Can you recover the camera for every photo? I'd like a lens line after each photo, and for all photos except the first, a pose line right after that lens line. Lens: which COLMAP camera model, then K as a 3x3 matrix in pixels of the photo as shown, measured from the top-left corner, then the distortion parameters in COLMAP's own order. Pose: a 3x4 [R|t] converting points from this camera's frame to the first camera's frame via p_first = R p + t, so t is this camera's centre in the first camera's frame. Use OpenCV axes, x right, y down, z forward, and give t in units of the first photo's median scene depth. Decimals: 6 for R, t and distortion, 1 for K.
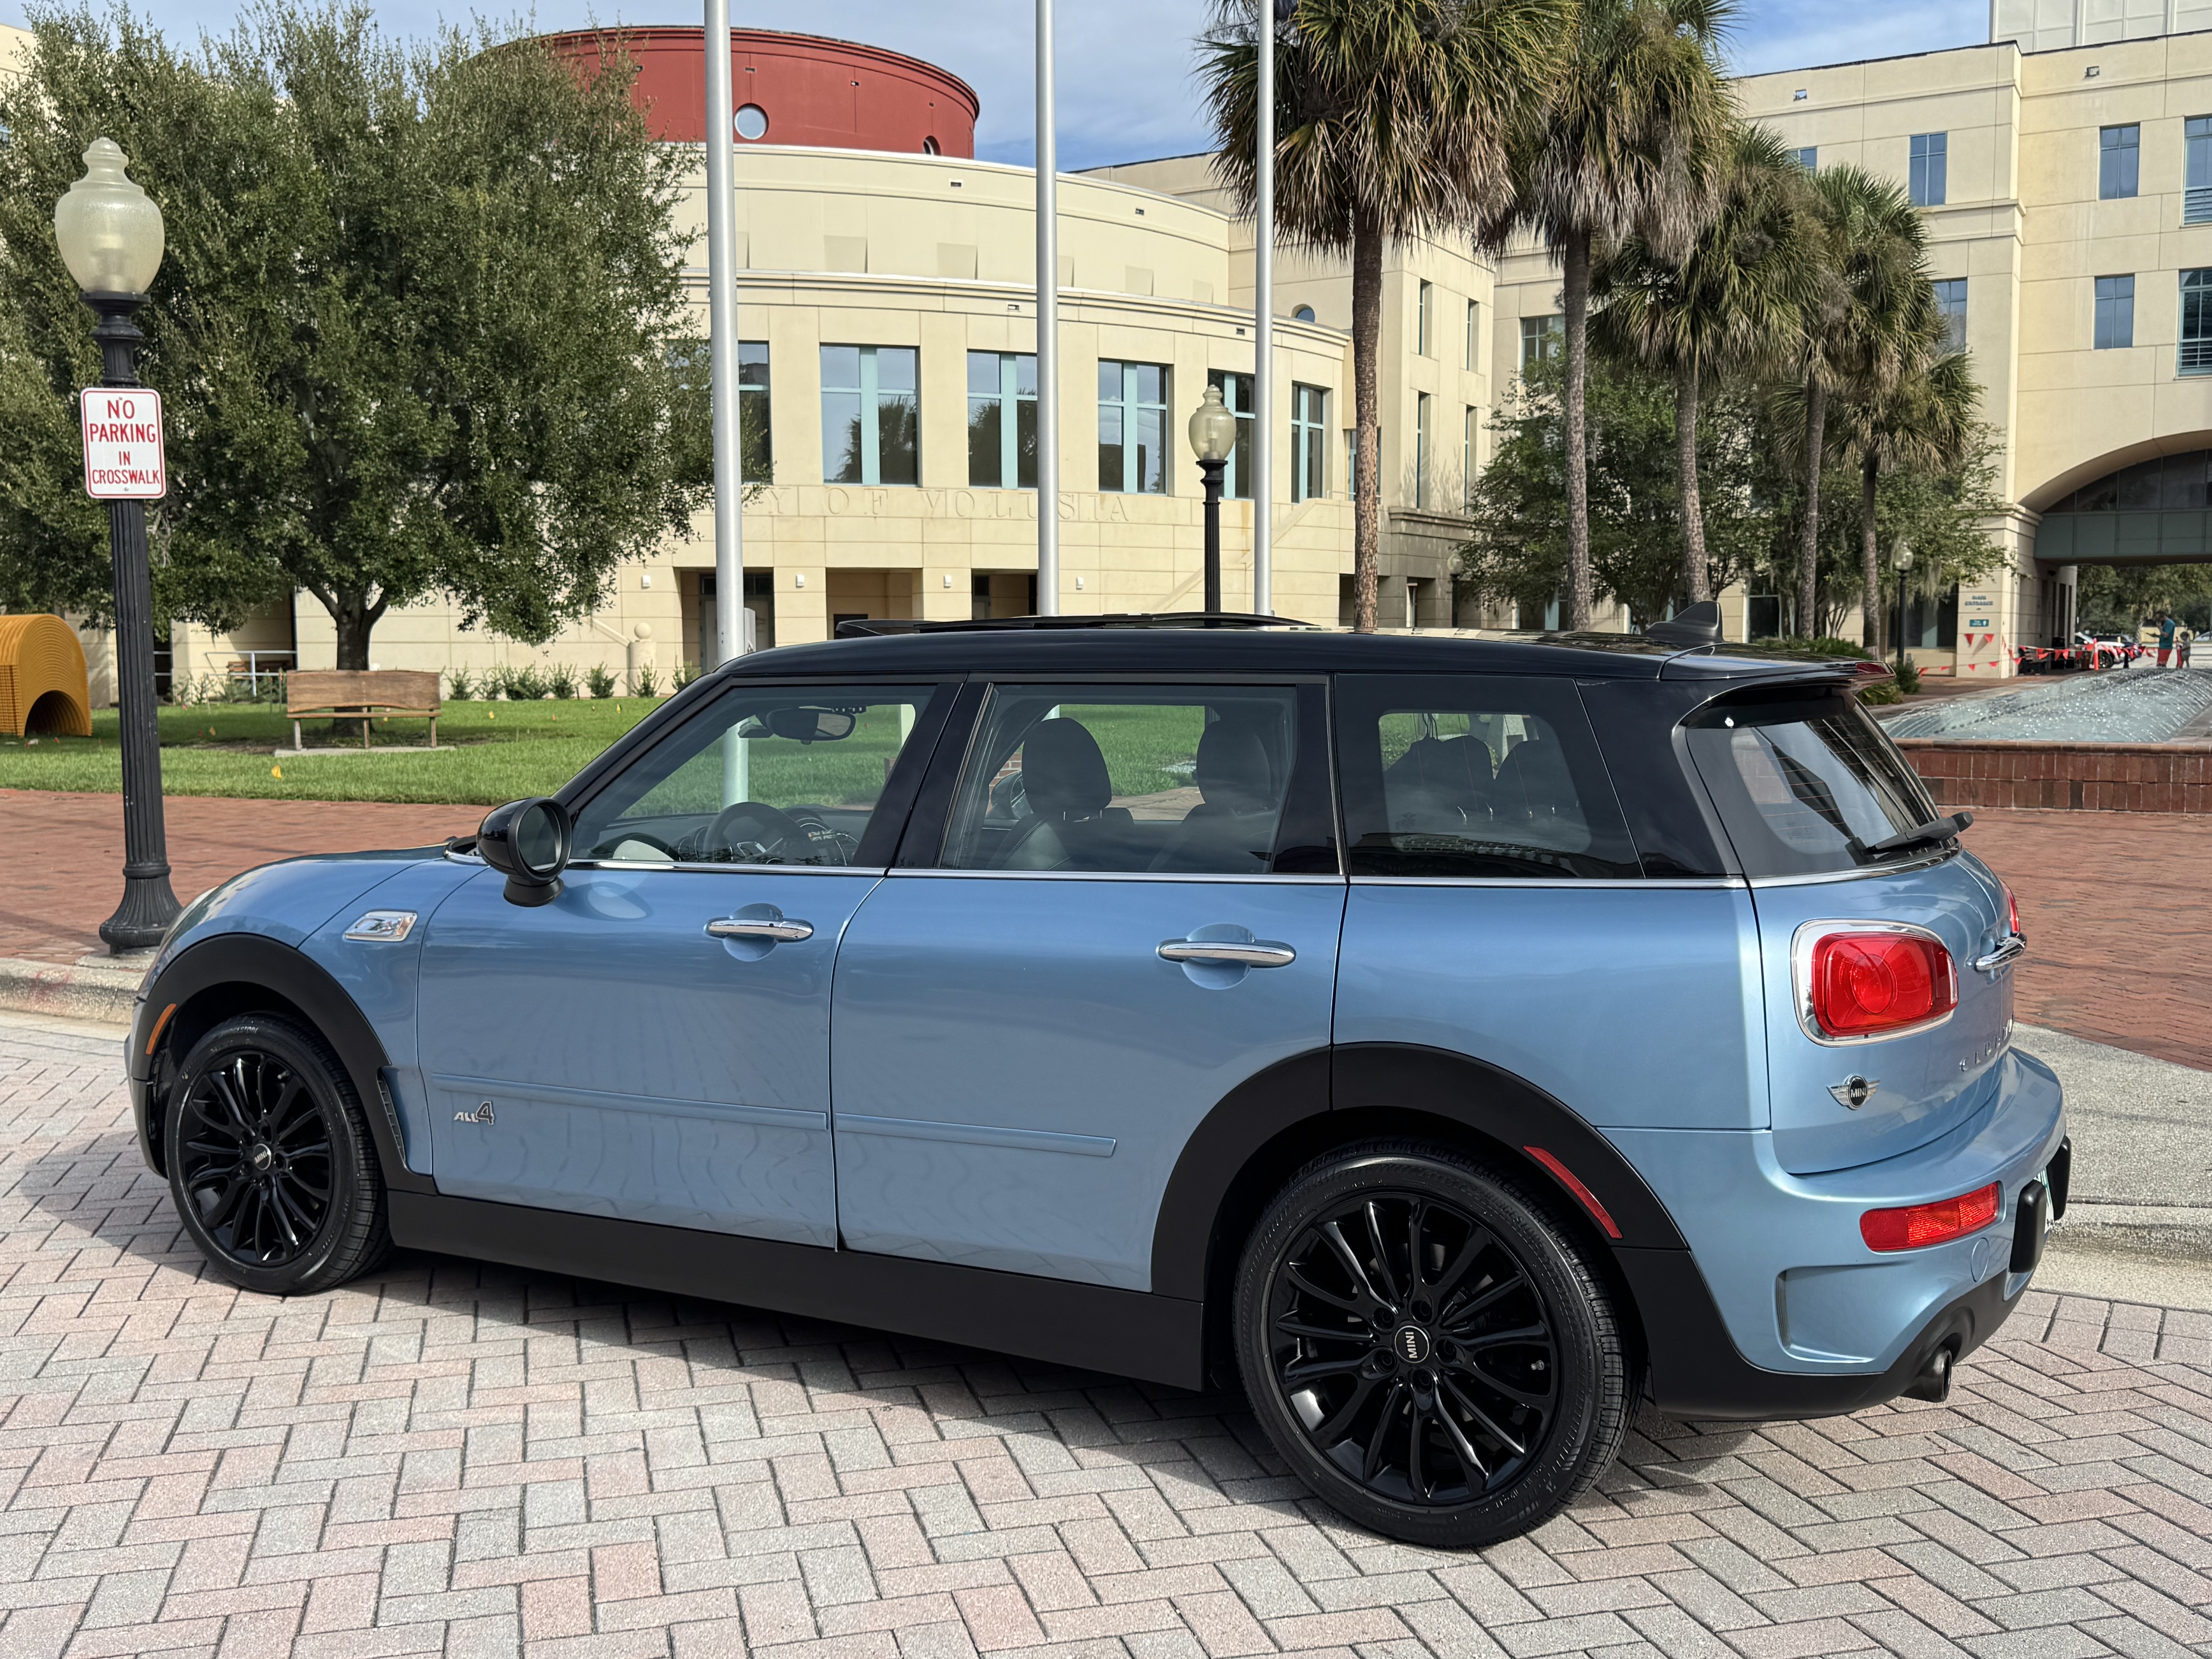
lens RADIAL K [[2068.2, 0, 1080.1], [0, 2068.2, 816.4], [0, 0, 1]] dist [0.160520, -0.316663]
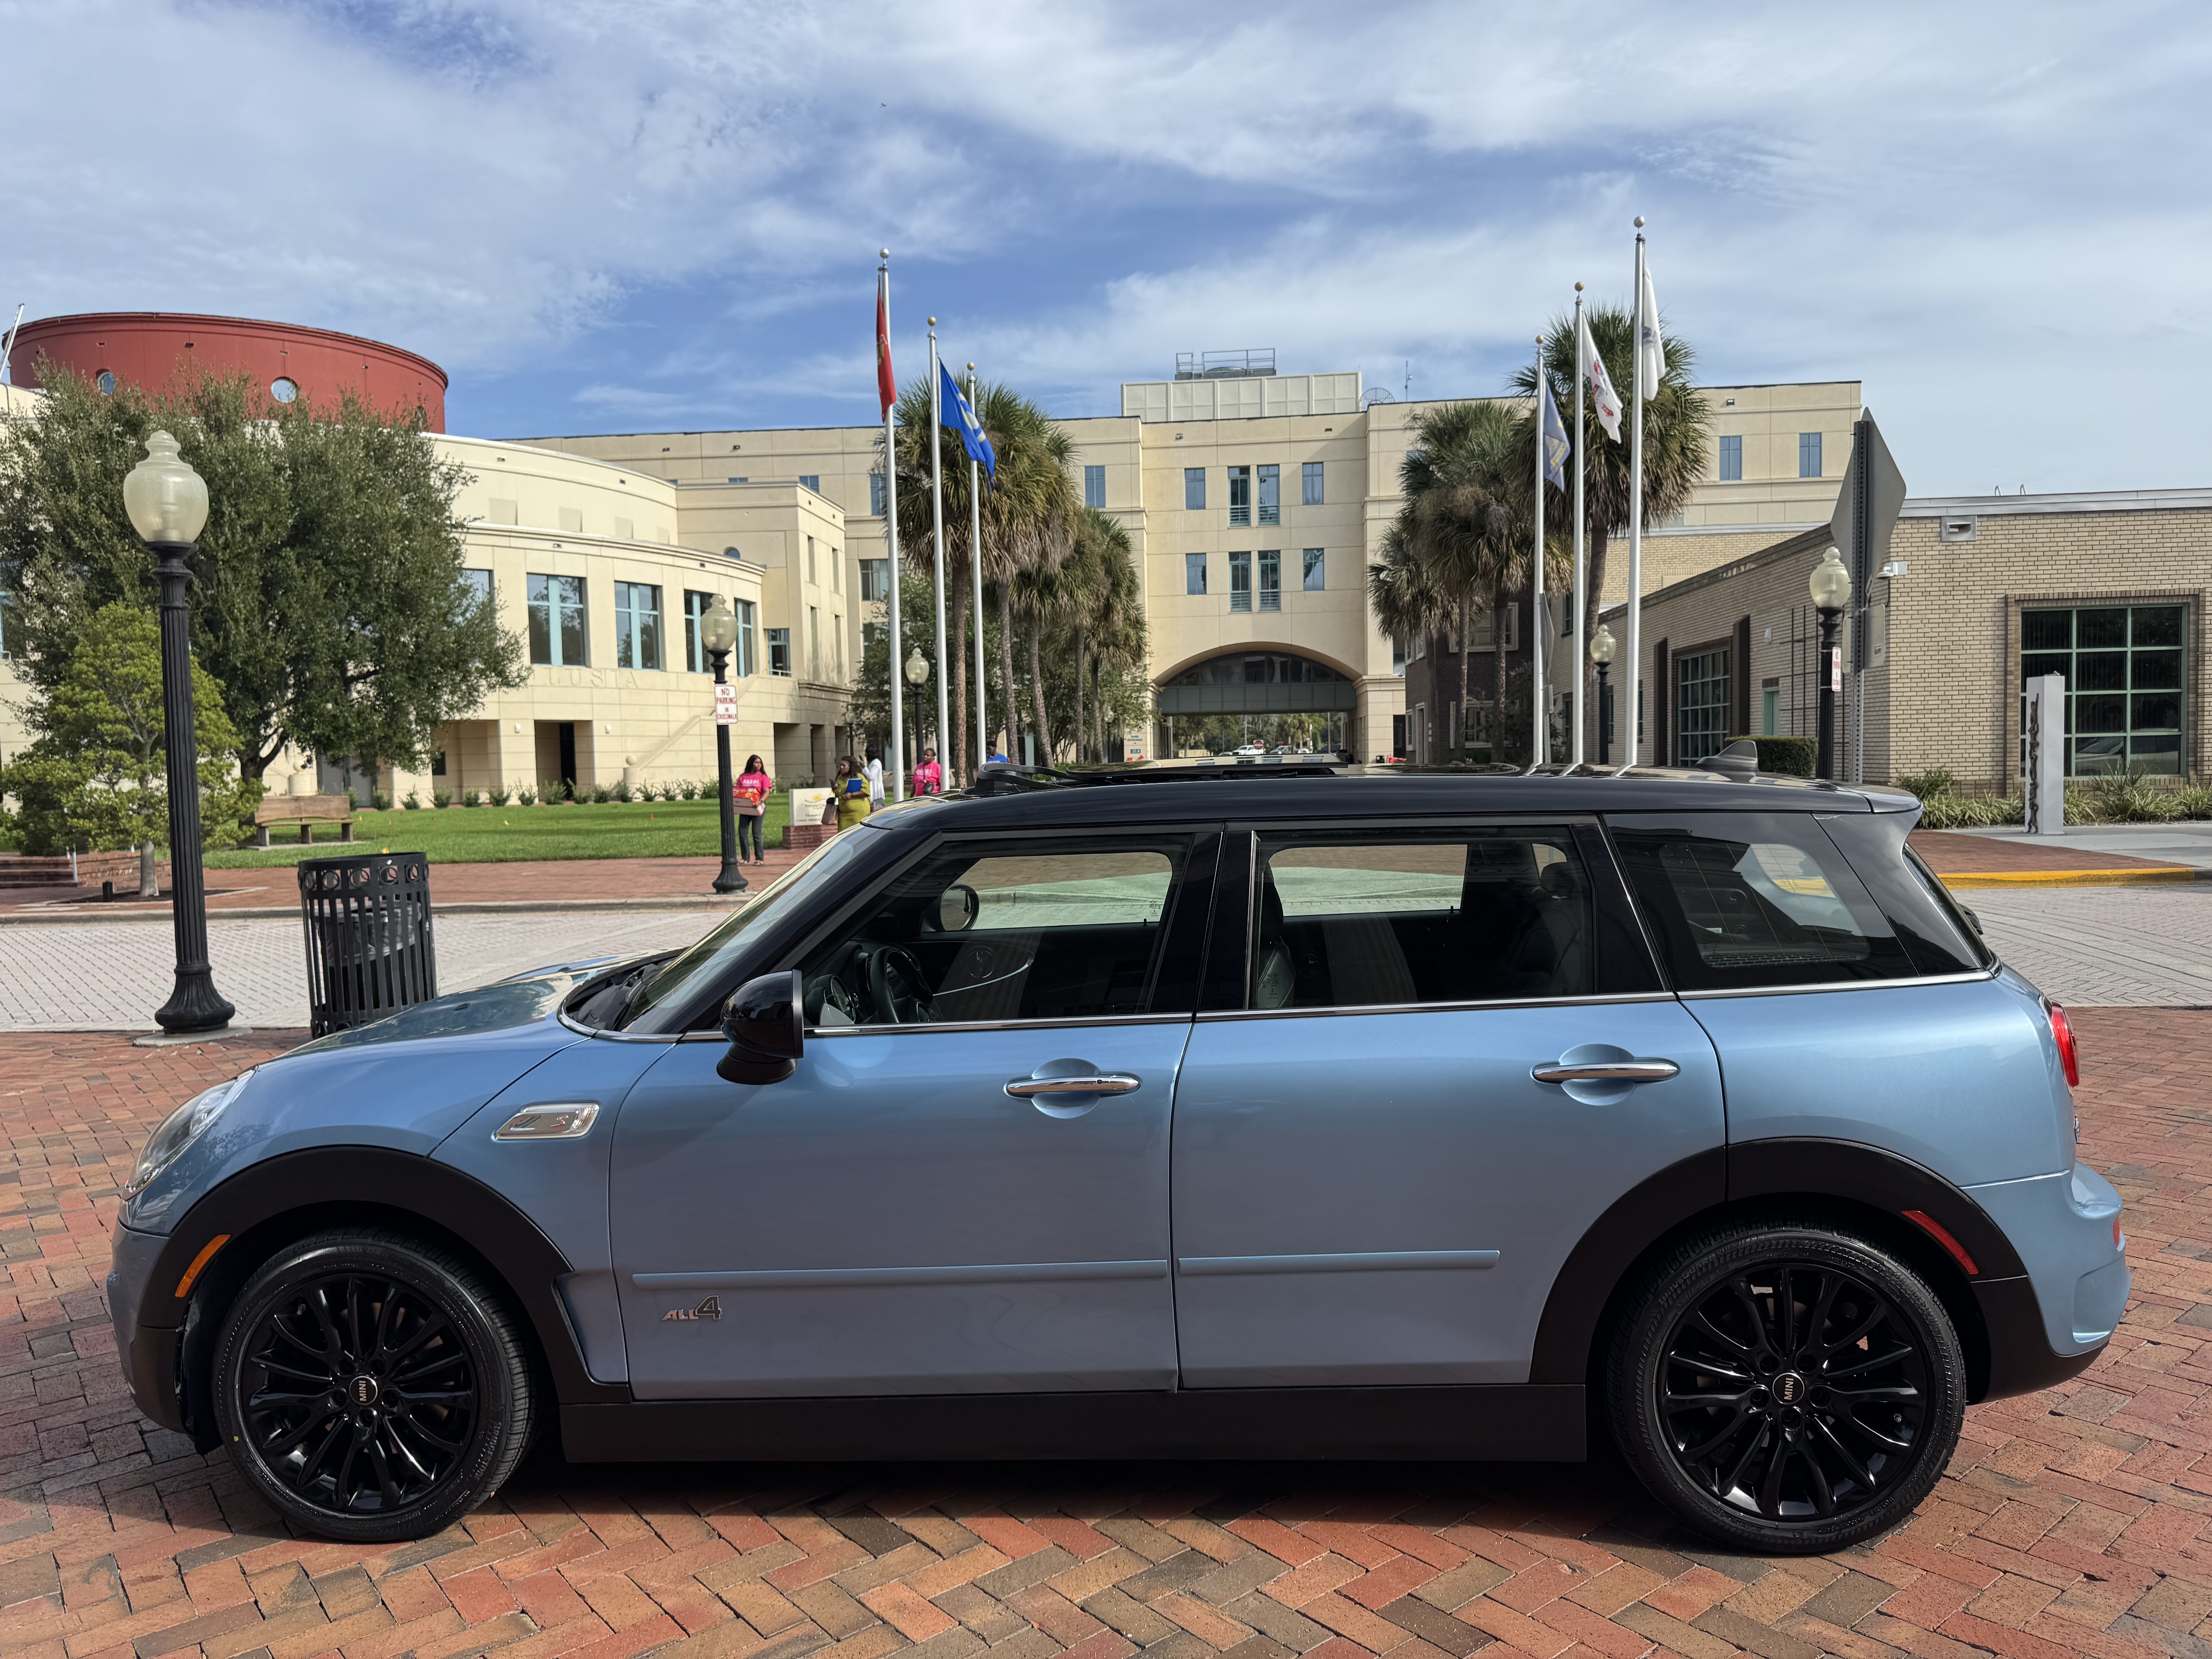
lens RADIAL K [[1575.9, 0, 1088.1], [0, 1575.9, 840.8], [0, 0, 1]] dist [0.021009, -0.027928]
pose [[0.915155, -0.033176, 0.401735, -0.207940], [0.047170, 0.998574, -0.024989, 0.018627], [-0.400333, 0.041819, 0.915415, -0.257992]]
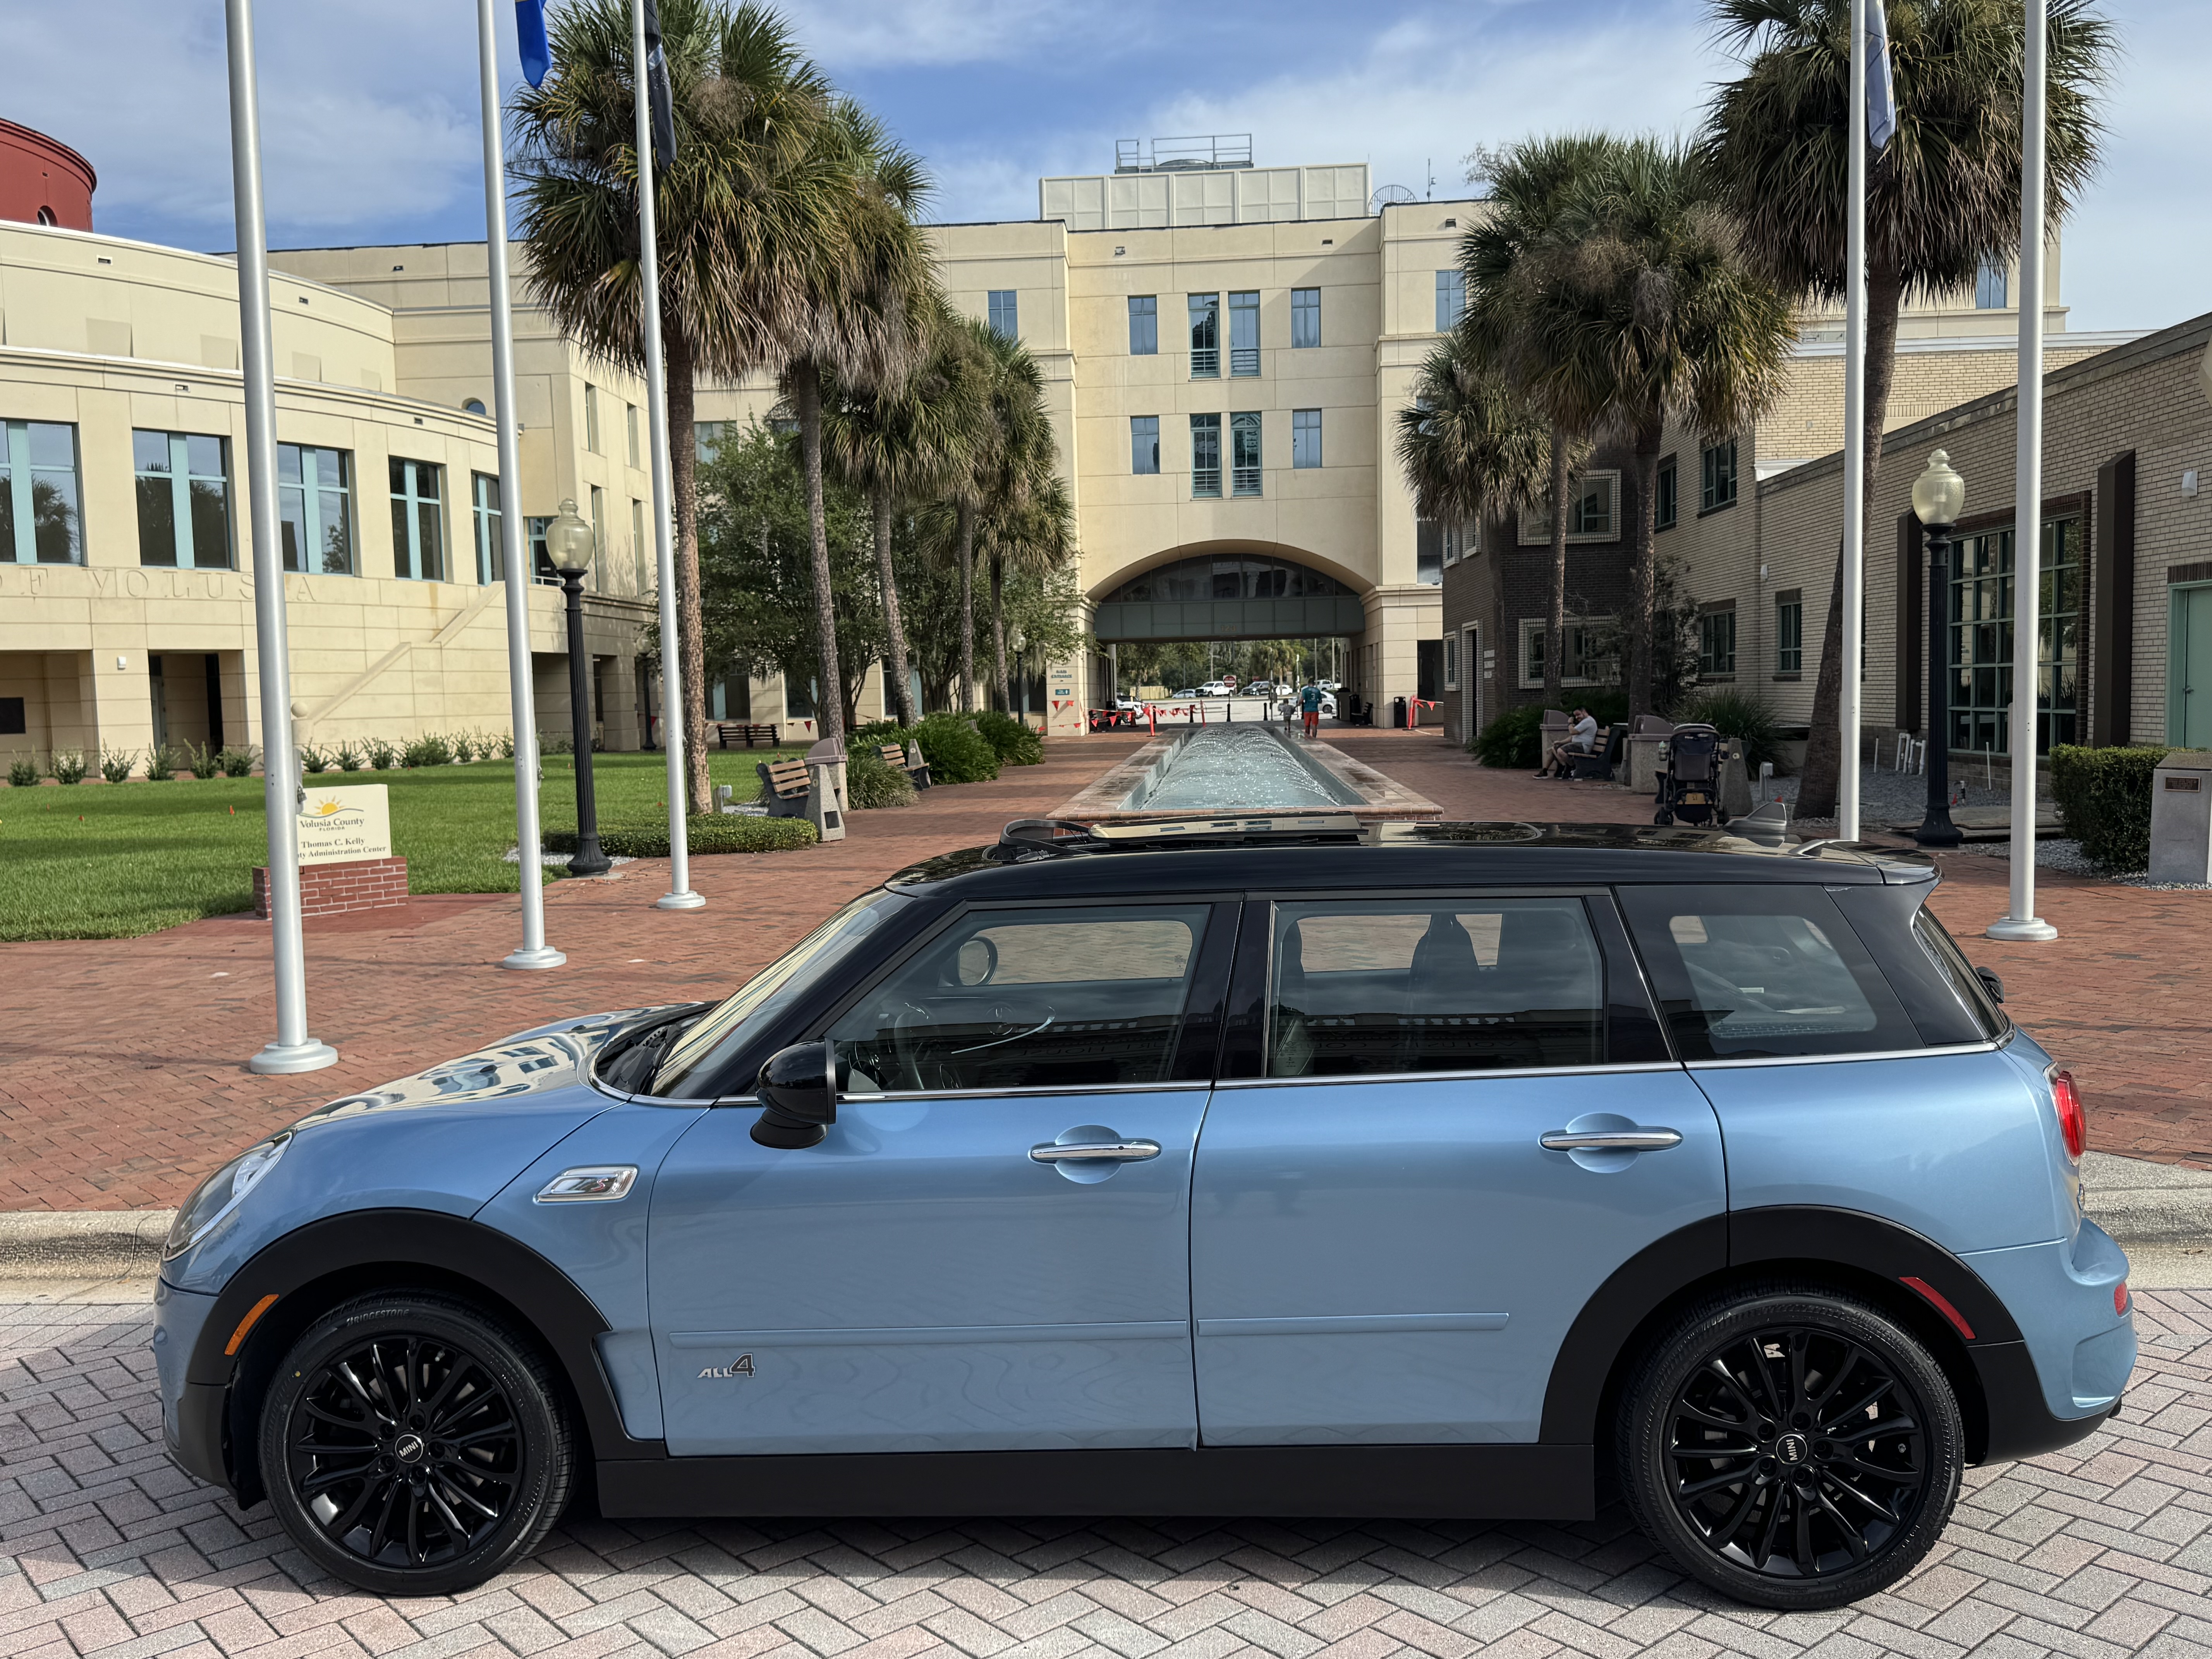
lens RADIAL K [[1852.1, 0, 1099.3], [0, 1852.1, 838.7], [0, 0, 1]] dist [0.101054, -0.207559]
pose [[0.898329, -0.050061, 0.436462, -0.056407], [0.054696, 0.998501, 0.001950, -0.010637], [-0.435905, 0.022121, 0.899721, 0.016577]]
